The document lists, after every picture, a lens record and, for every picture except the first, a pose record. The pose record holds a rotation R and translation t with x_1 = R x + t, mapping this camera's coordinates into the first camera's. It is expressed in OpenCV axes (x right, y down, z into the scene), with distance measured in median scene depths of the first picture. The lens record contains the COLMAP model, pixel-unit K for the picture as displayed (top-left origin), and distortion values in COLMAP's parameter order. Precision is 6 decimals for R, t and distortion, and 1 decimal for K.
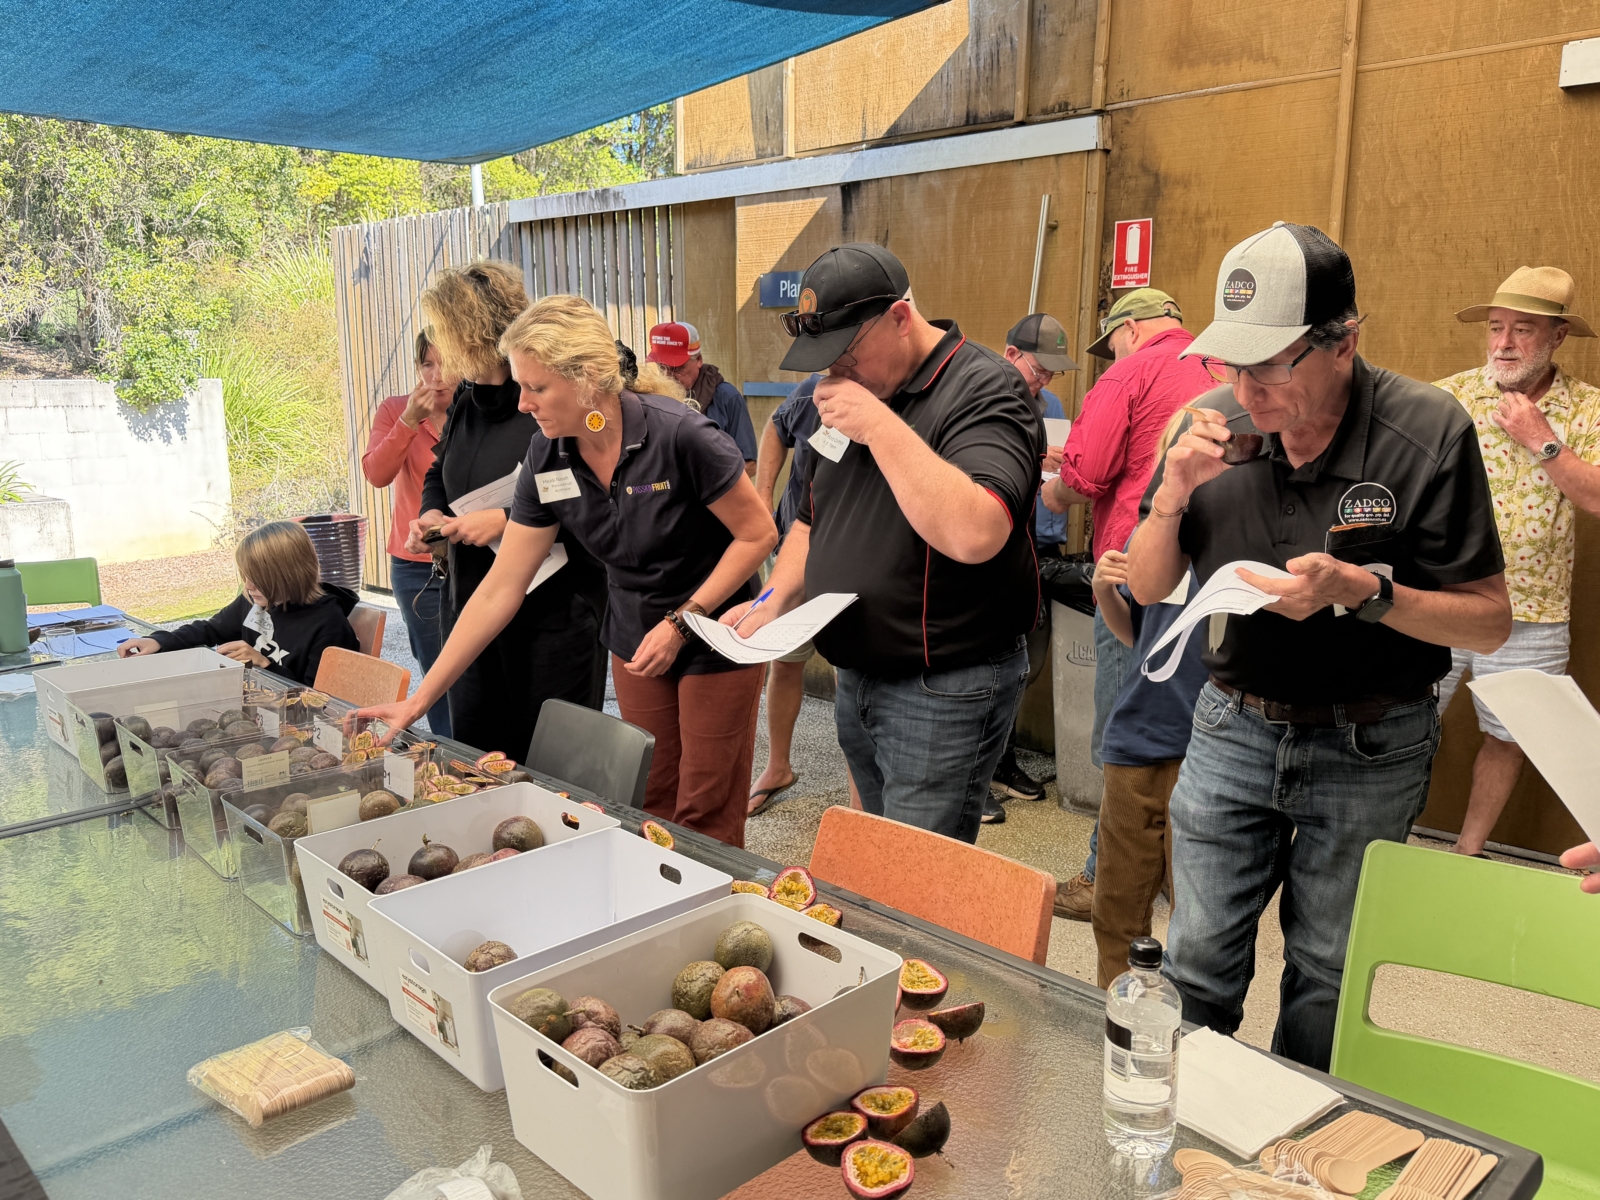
lens RADIAL K [[1232.7, 0, 808.9], [0, 1232.7, 606.9], [0, 0, 1]] dist [-0.021219, -0.034861]
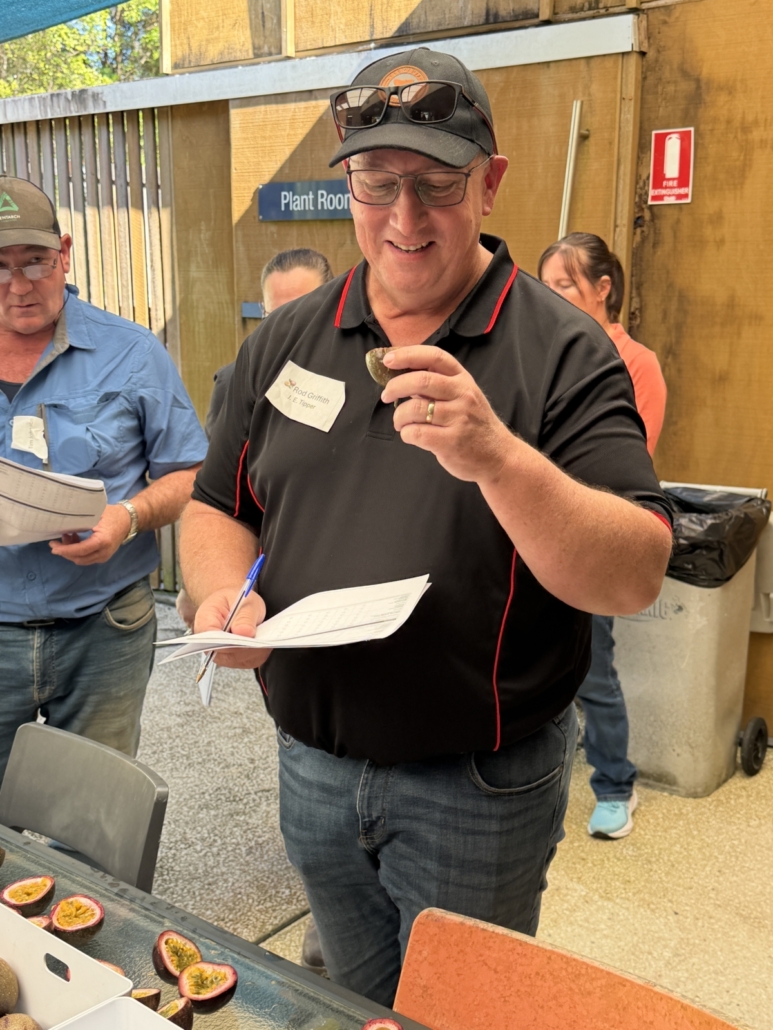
lens RADIAL K [[1231.8, 0, 404.7], [0, 1231.8, 520.7], [0, 0, 1]] dist [-0.012749, 0.000000]
pose [[0.995819, -0.016397, 0.089868, -0.021846], [0.016101, 0.999862, 0.004019, -0.028993], [-0.089921, -0.002555, 0.995946, 0.099475]]
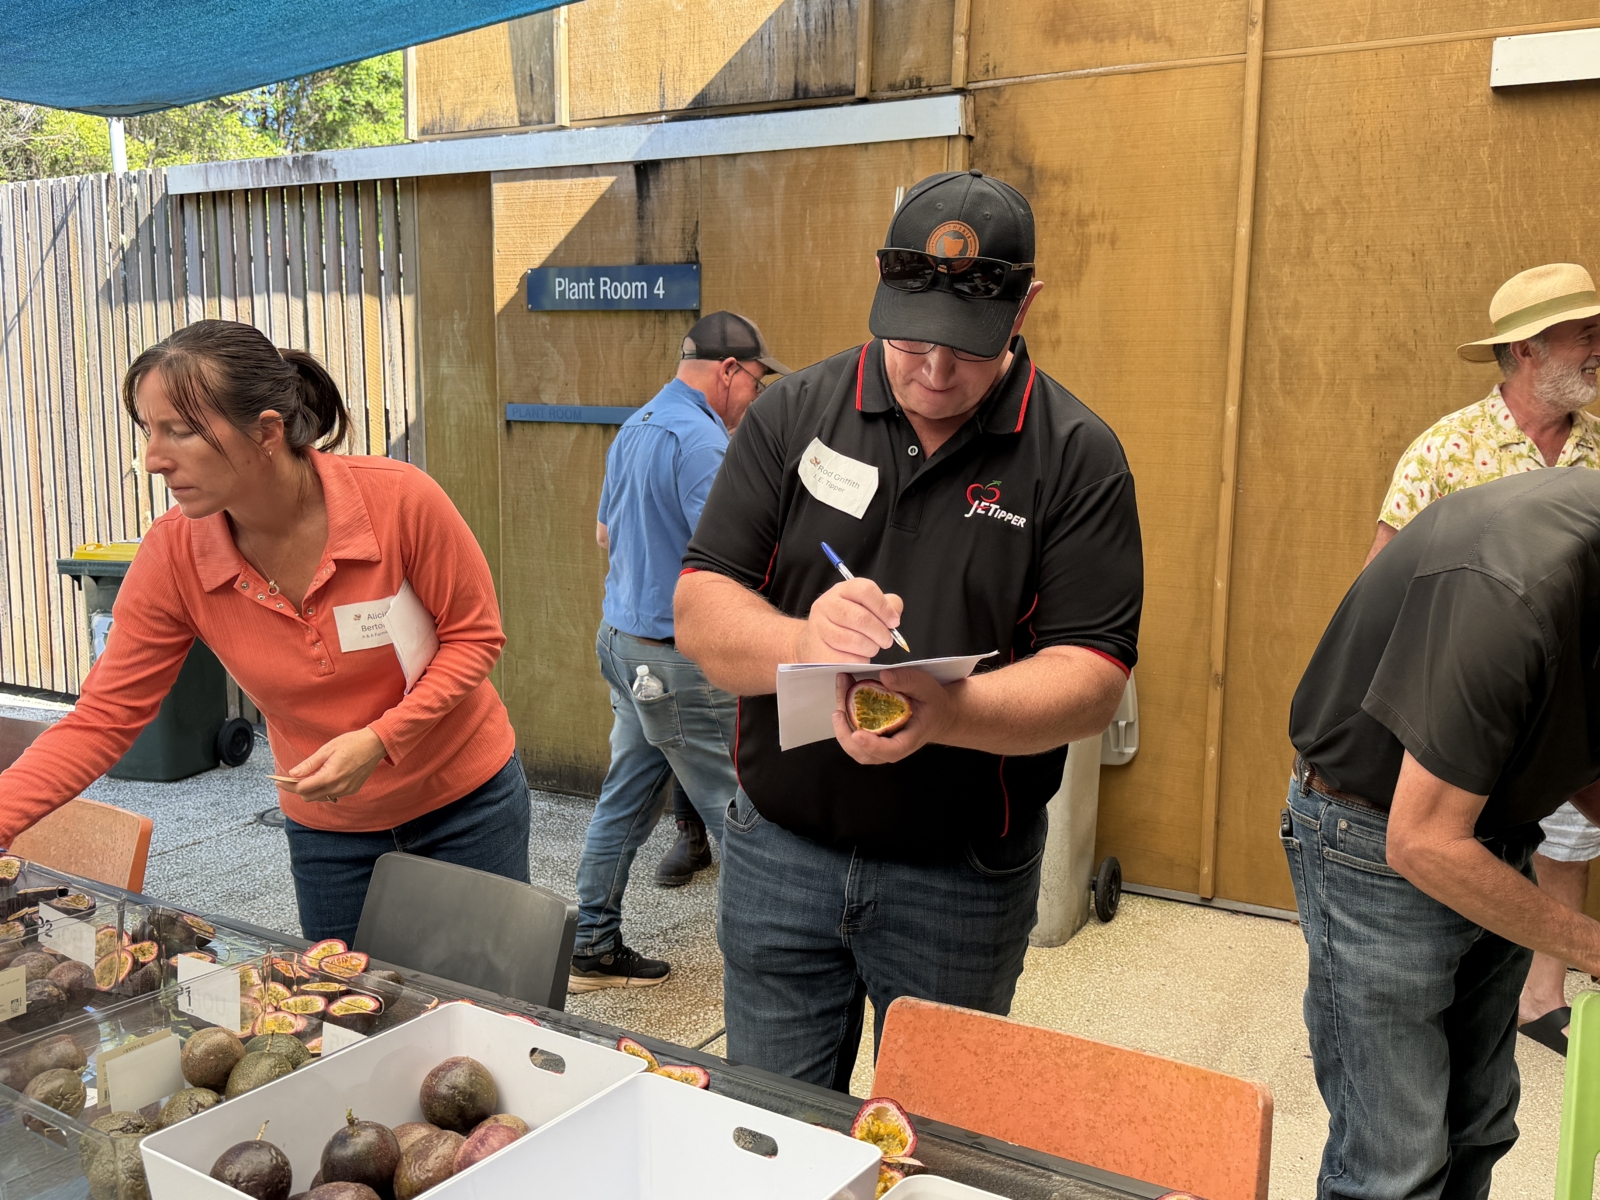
lens RADIAL K [[1454.8, 0, 837.7], [0, 1454.8, 602.5], [0, 0, 1]] dist [0.023583, -0.111886]
pose [[0.973383, -0.019154, 0.228385, -0.078511], [0.029446, 0.998694, -0.041741, -0.013924], [-0.227287, 0.047355, 0.972676, 0.062120]]
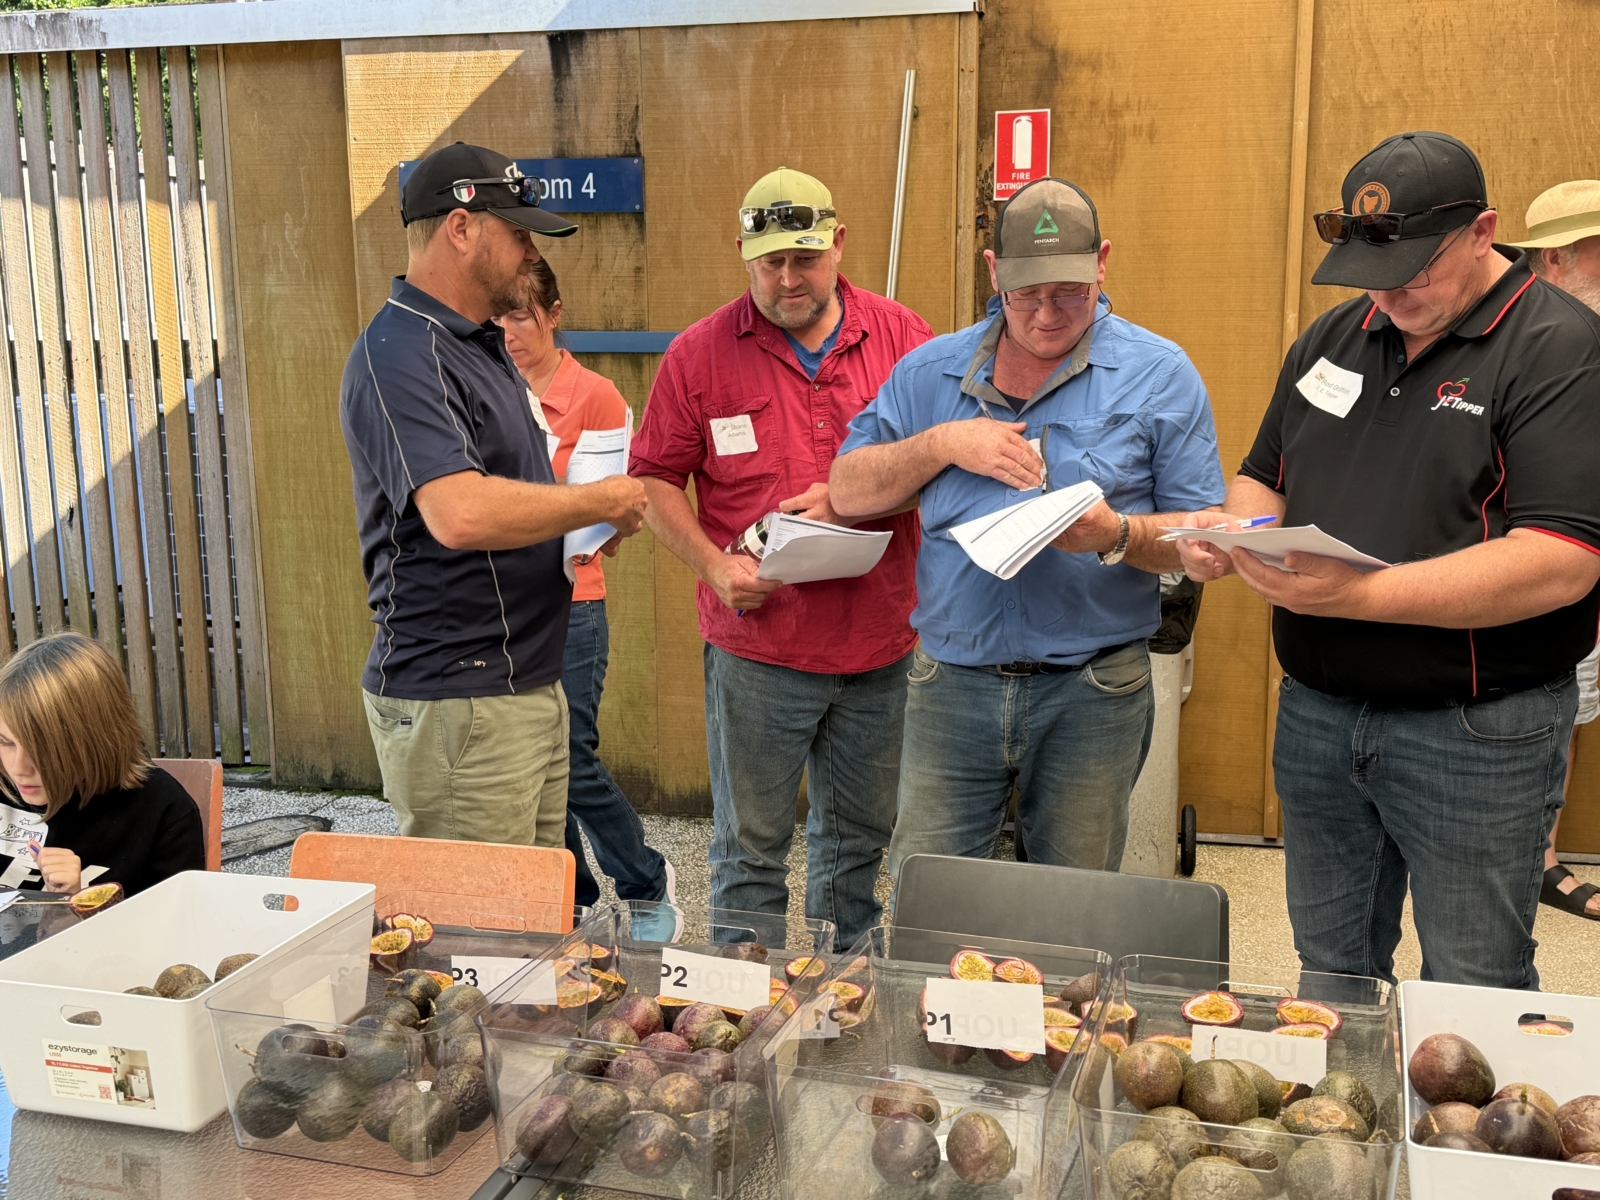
lens RADIAL K [[1802.9, 0, 793.9], [0, 1802.9, 620.7], [0, 0, 1]] dist [0.007821, 0.000000]
pose [[0.878485, -0.080812, 0.470886, -0.395675], [0.093404, 0.995623, -0.003389, -0.012443], [-0.468551, 0.046960, 0.882188, 0.101951]]
